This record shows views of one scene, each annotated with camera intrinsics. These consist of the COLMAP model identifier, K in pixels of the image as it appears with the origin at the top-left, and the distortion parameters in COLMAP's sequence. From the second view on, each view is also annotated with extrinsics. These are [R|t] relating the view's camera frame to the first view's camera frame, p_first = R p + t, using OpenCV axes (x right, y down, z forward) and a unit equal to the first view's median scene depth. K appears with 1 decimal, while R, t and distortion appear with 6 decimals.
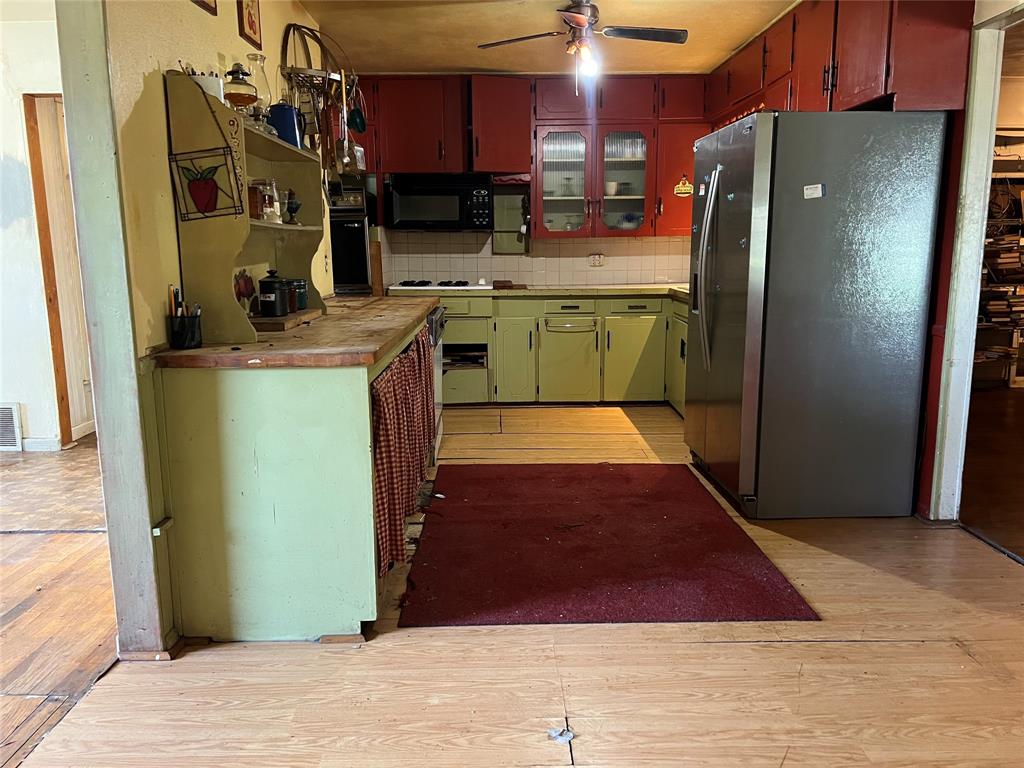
lens RADIAL K [[767.4, 0, 516.0], [0, 767.4, 386.7], [0, 0, 1]] dist [0.065468, -0.082380]
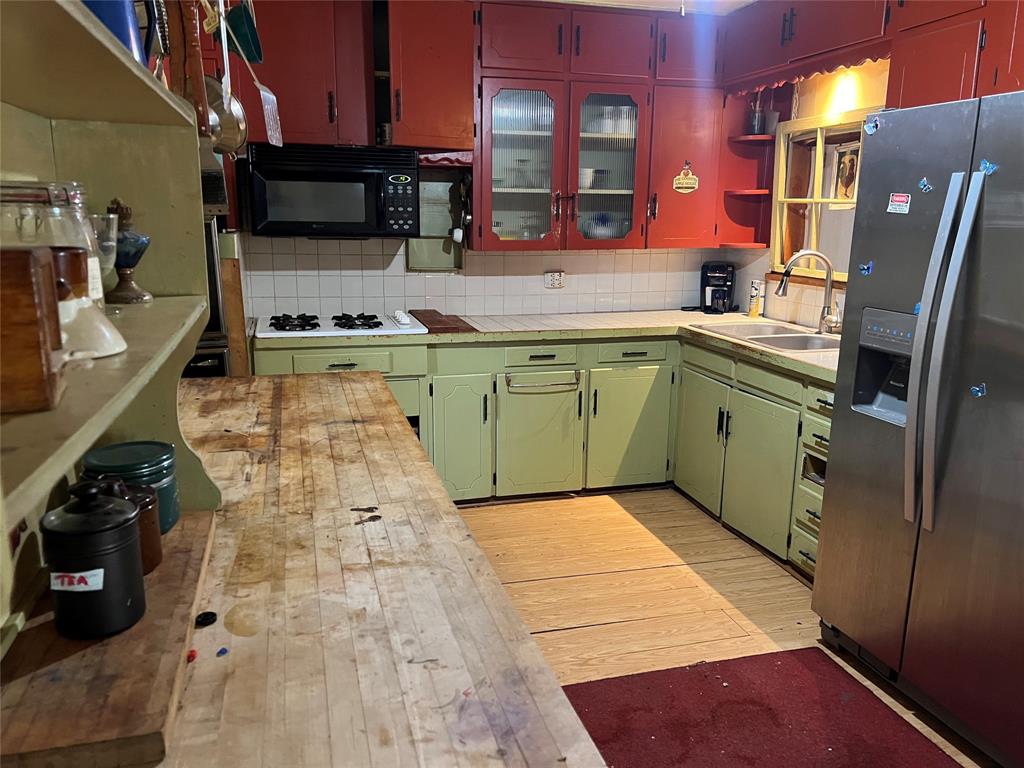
lens RADIAL K [[767.4, 0, 516.0], [0, 767.4, 386.7], [0, 0, 1]] dist [0.065468, -0.082380]
pose [[0.965196, -0.039884, 0.258469, -0.122499], [0.029289, 0.998570, 0.044716, -0.105586], [-0.259883, -0.035589, 0.964984, 0.352631]]
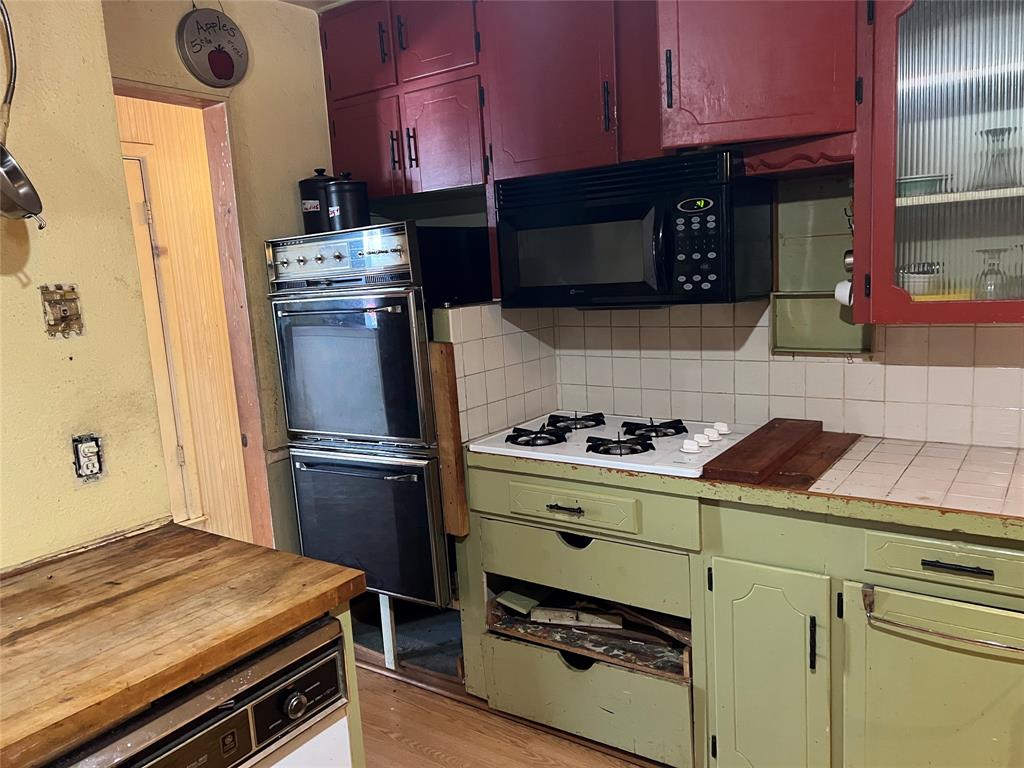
lens RADIAL K [[767.4, 0, 516.0], [0, 767.4, 386.7], [0, 0, 1]] dist [0.065468, -0.082380]
pose [[0.802120, 0.052028, -0.594892, 0.106205], [-0.052885, 0.998472, 0.016016, -0.164622], [0.594816, 0.018614, 0.803646, 0.646514]]
